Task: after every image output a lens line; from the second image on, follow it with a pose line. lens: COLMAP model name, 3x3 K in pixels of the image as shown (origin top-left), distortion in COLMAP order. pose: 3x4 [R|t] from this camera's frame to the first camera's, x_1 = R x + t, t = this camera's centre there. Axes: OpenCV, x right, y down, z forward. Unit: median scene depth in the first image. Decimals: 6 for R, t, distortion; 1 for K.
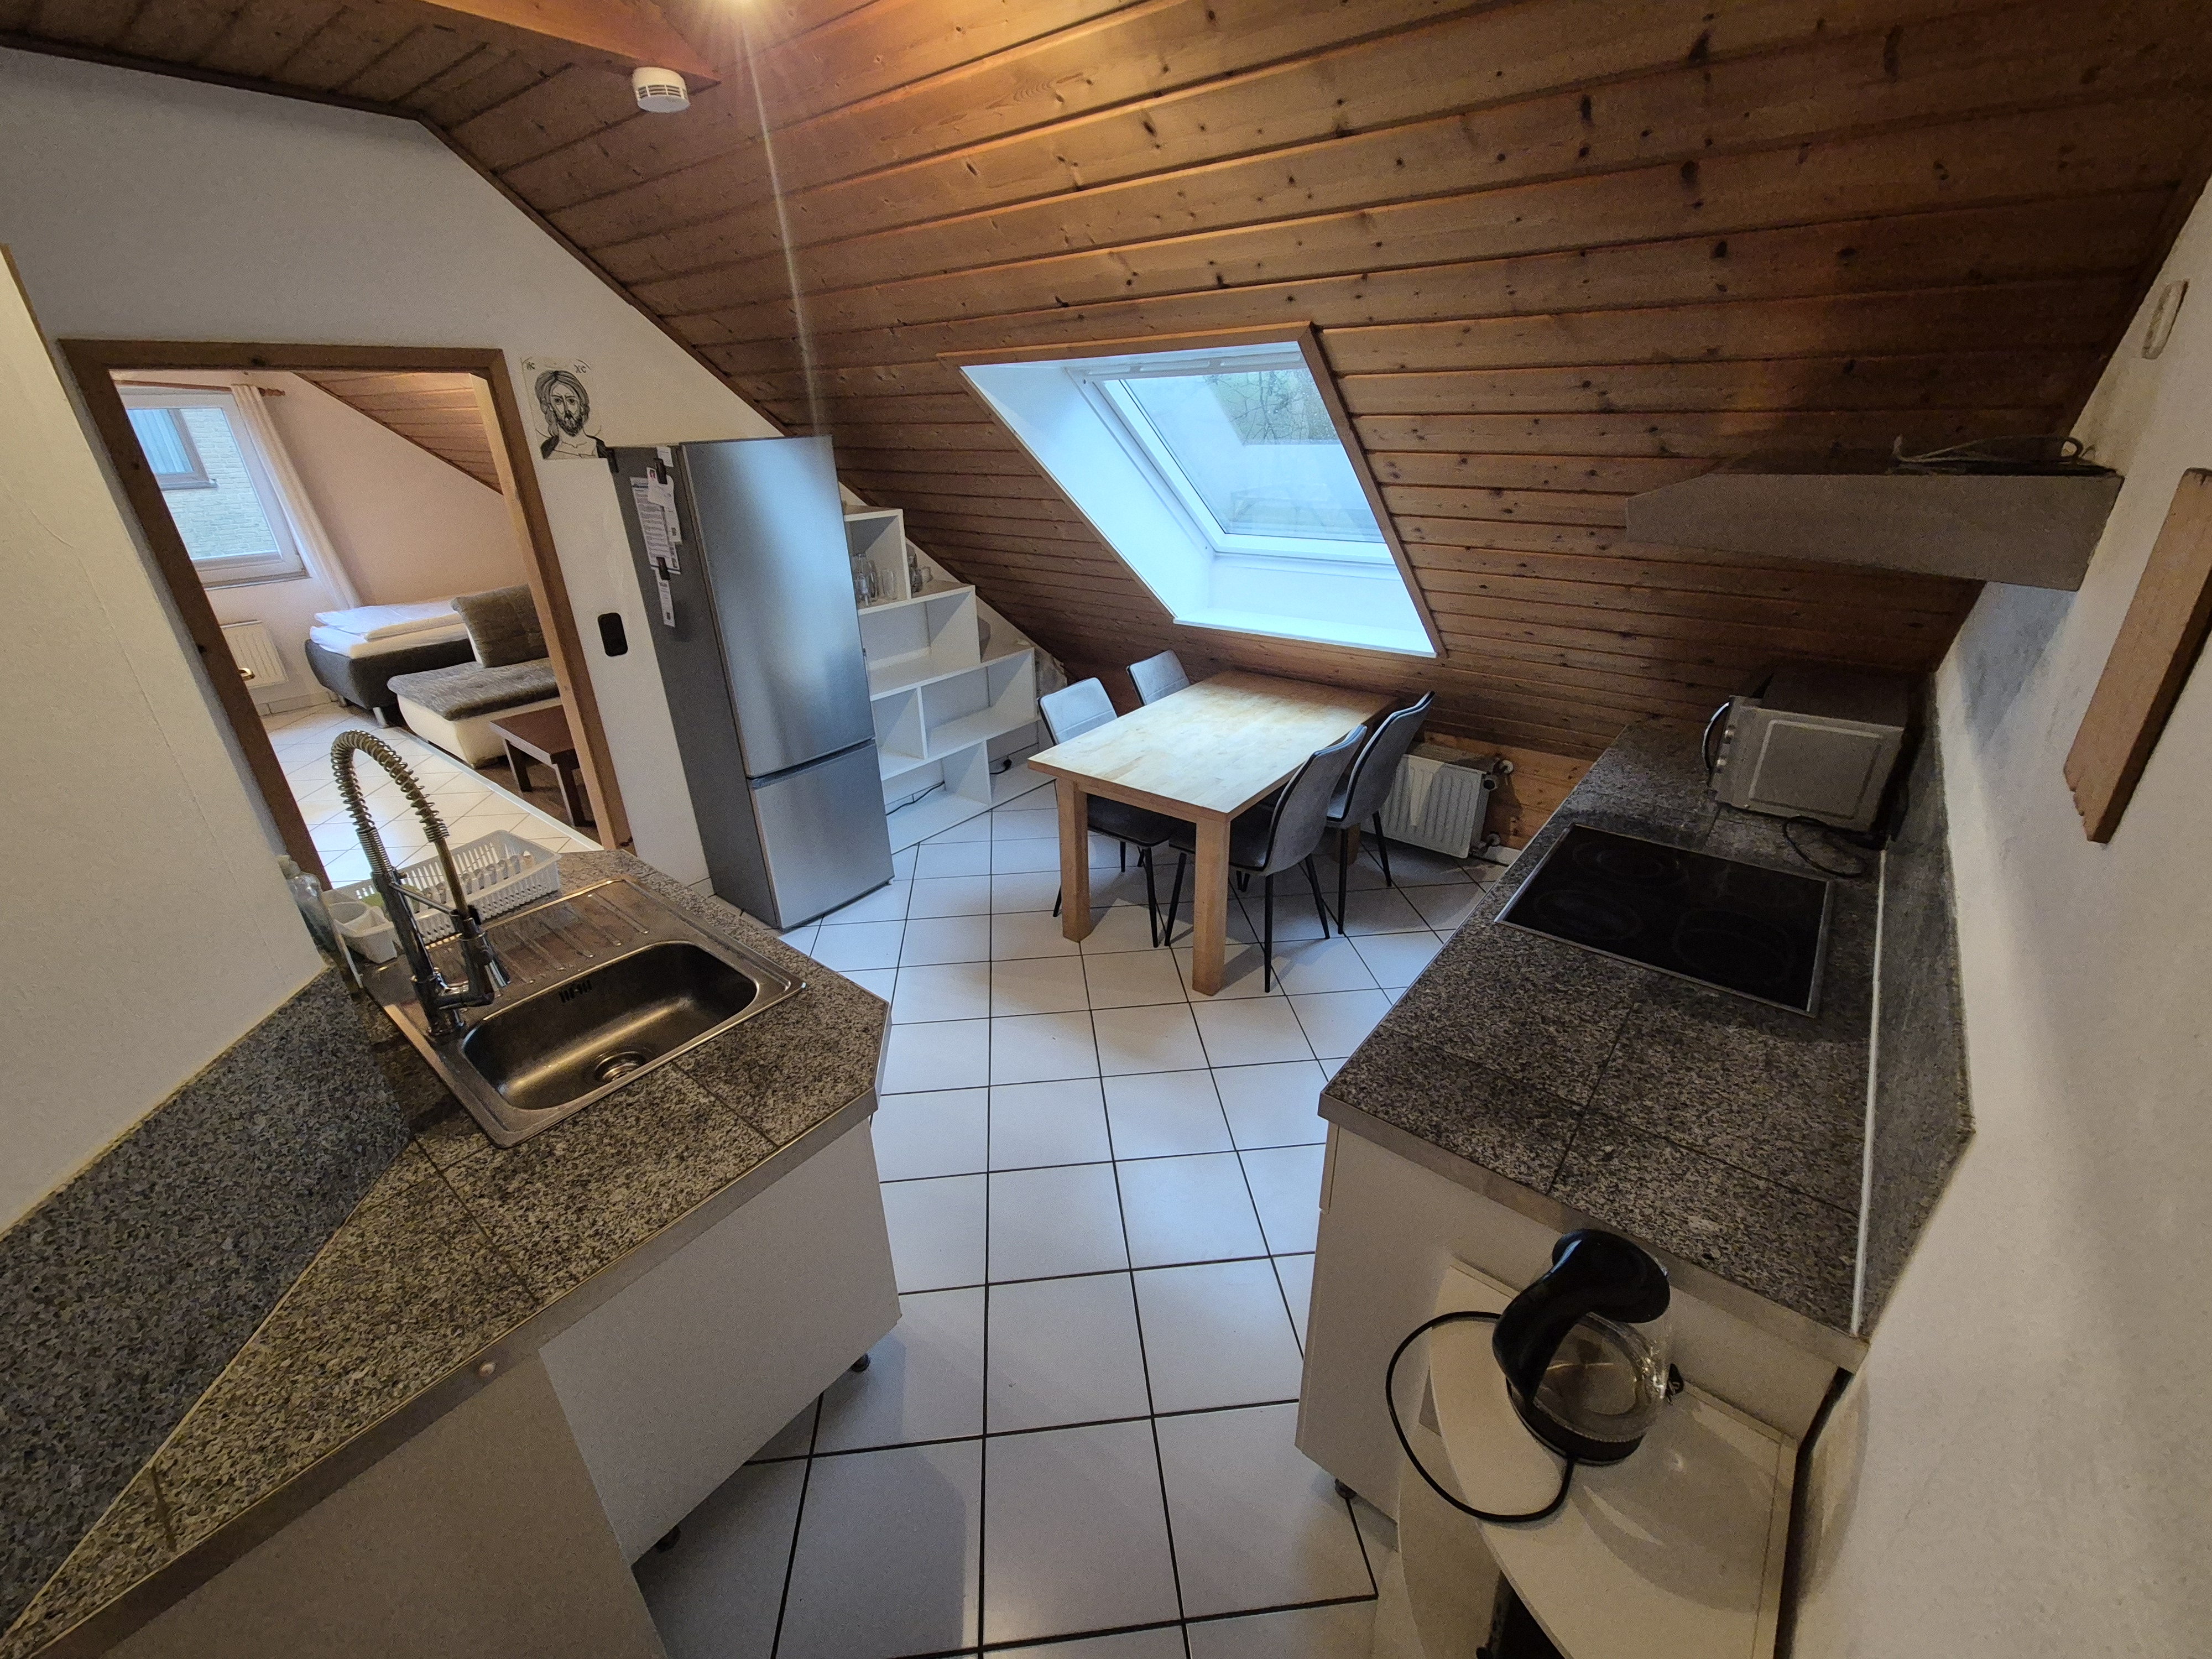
lens RADIAL K [[905.7, 0, 1107.1], [0, 905.7, 833.8], [0, 0, 1]] dist [0.000054, -0.000233]
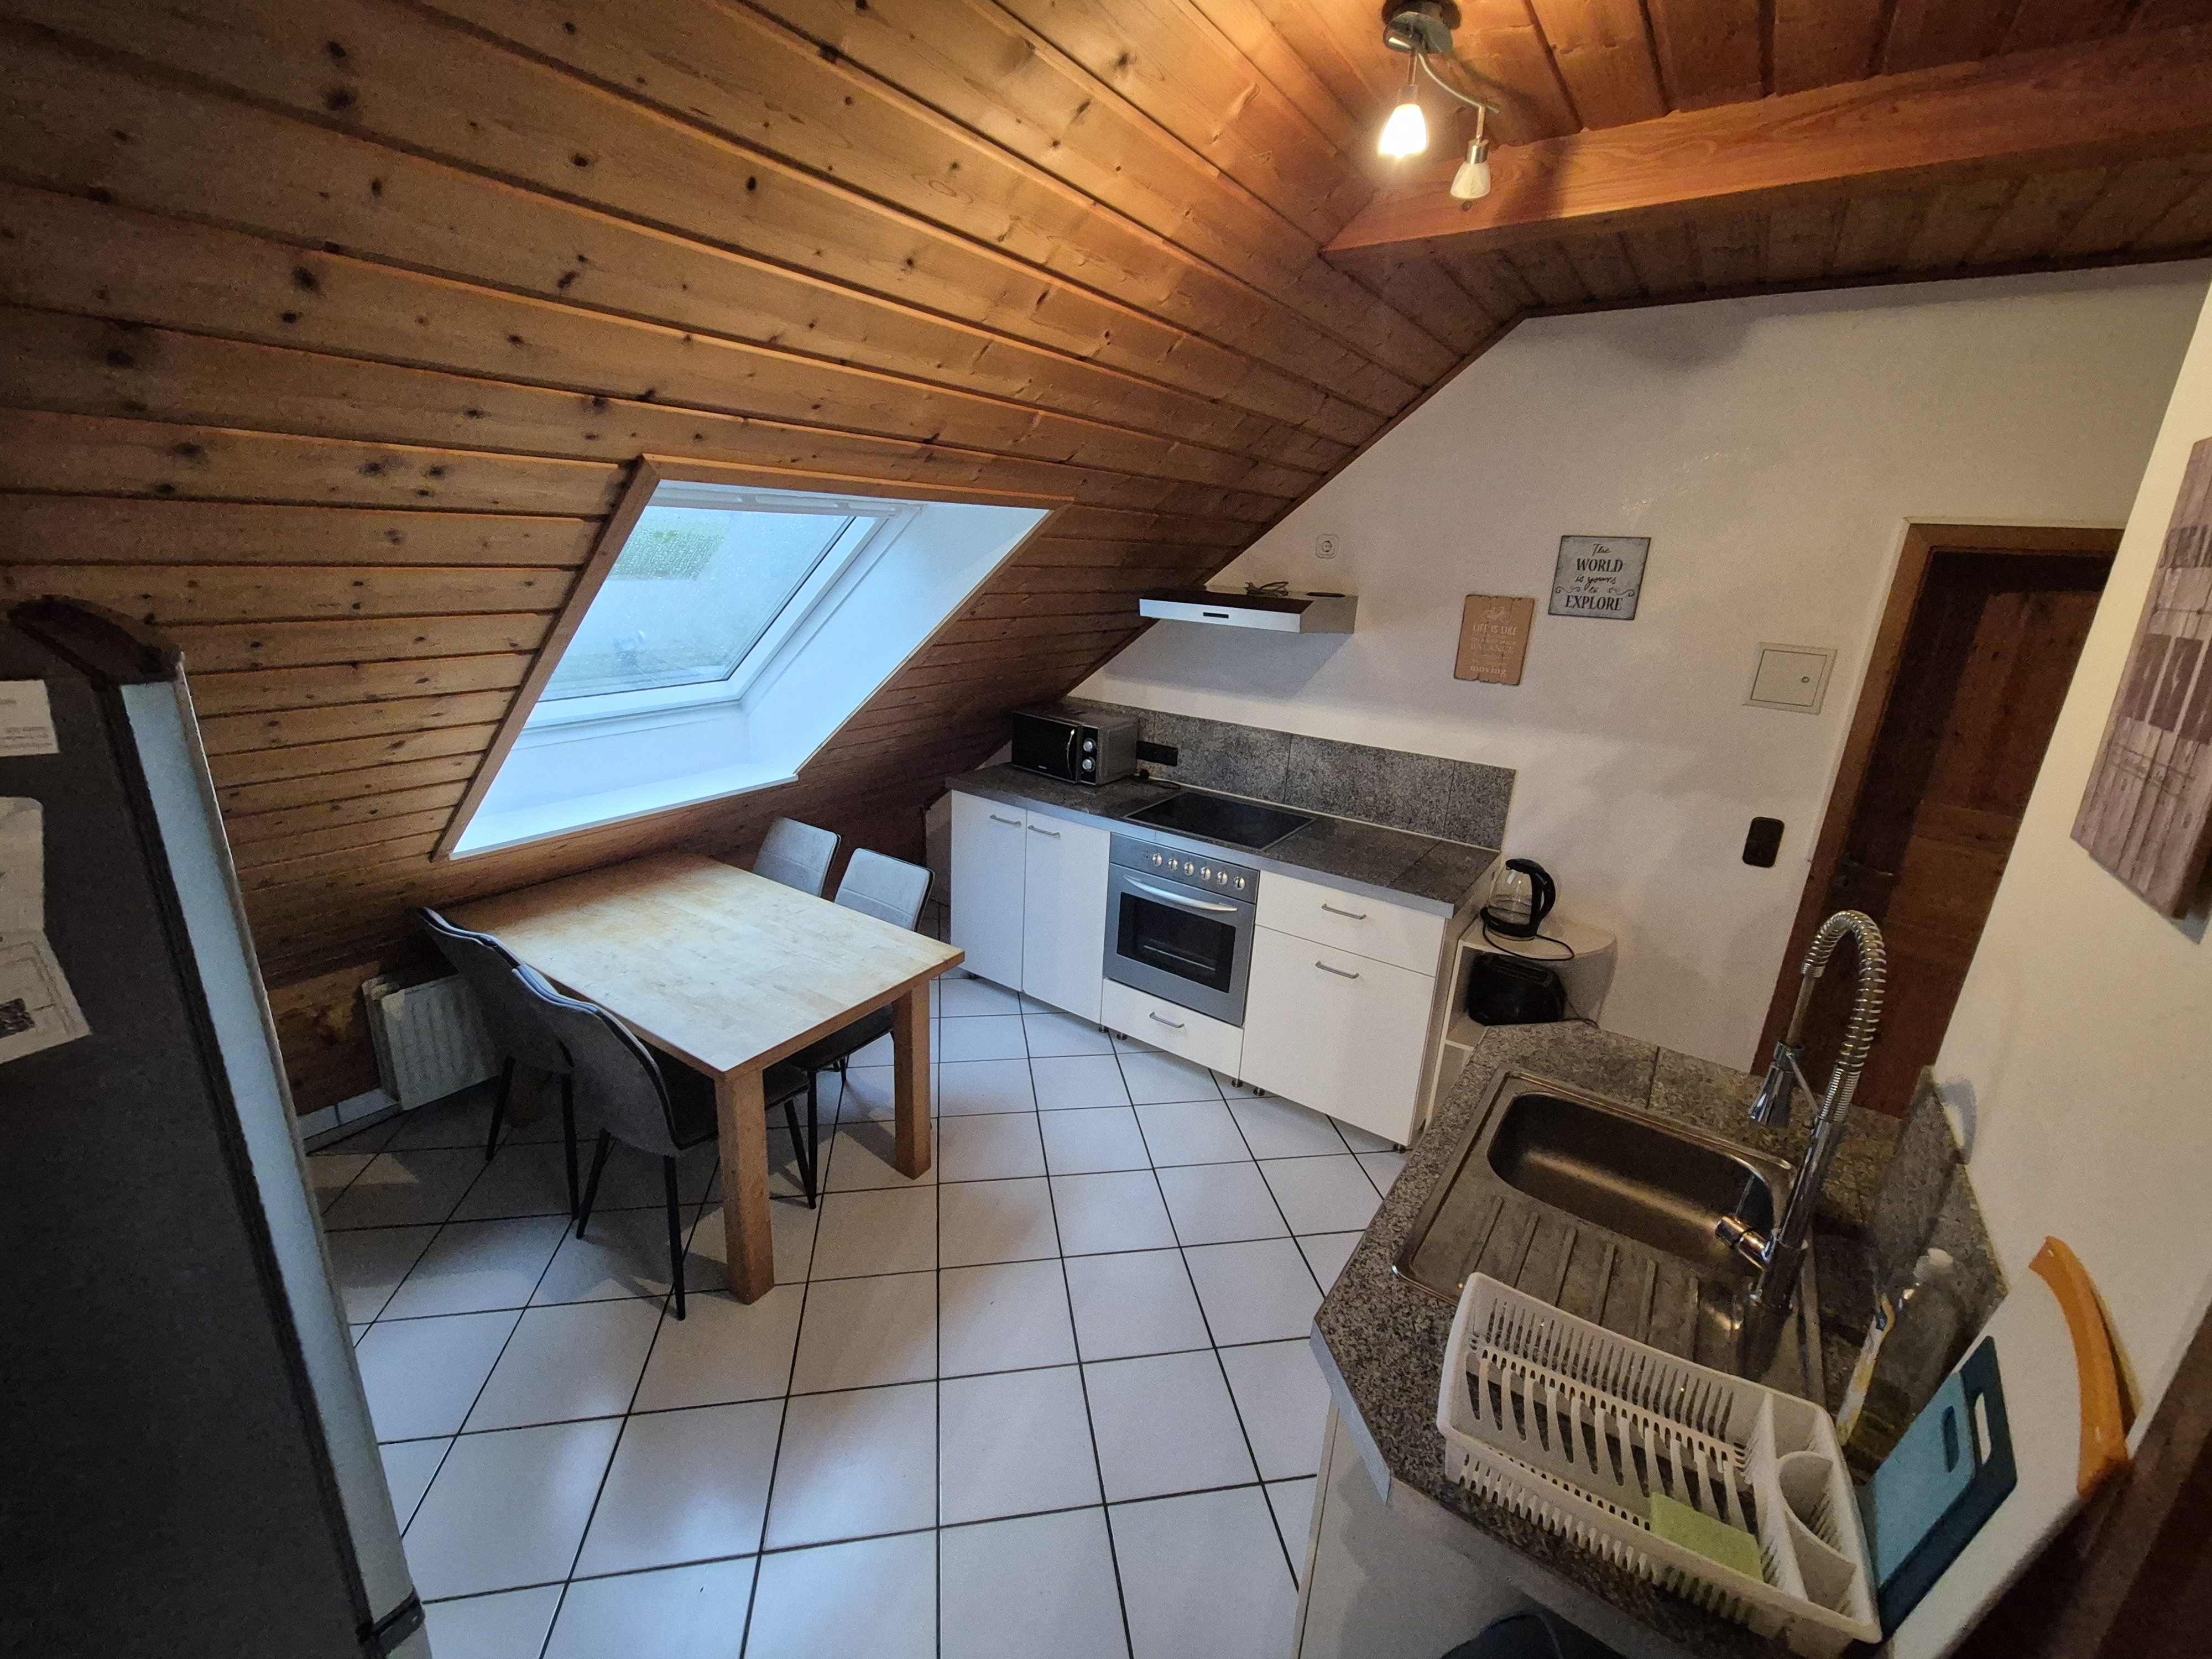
lens RADIAL K [[905.7, 0, 1101.0], [0, 905.7, 809.5], [0, 0, 1]] dist [0.000054, -0.000233]
pose [[-0.073871, -0.272660, 0.959270, -0.659625], [0.382892, 0.880422, 0.279734, -0.318835], [-0.920835, 0.387961, 0.039362, 0.652118]]
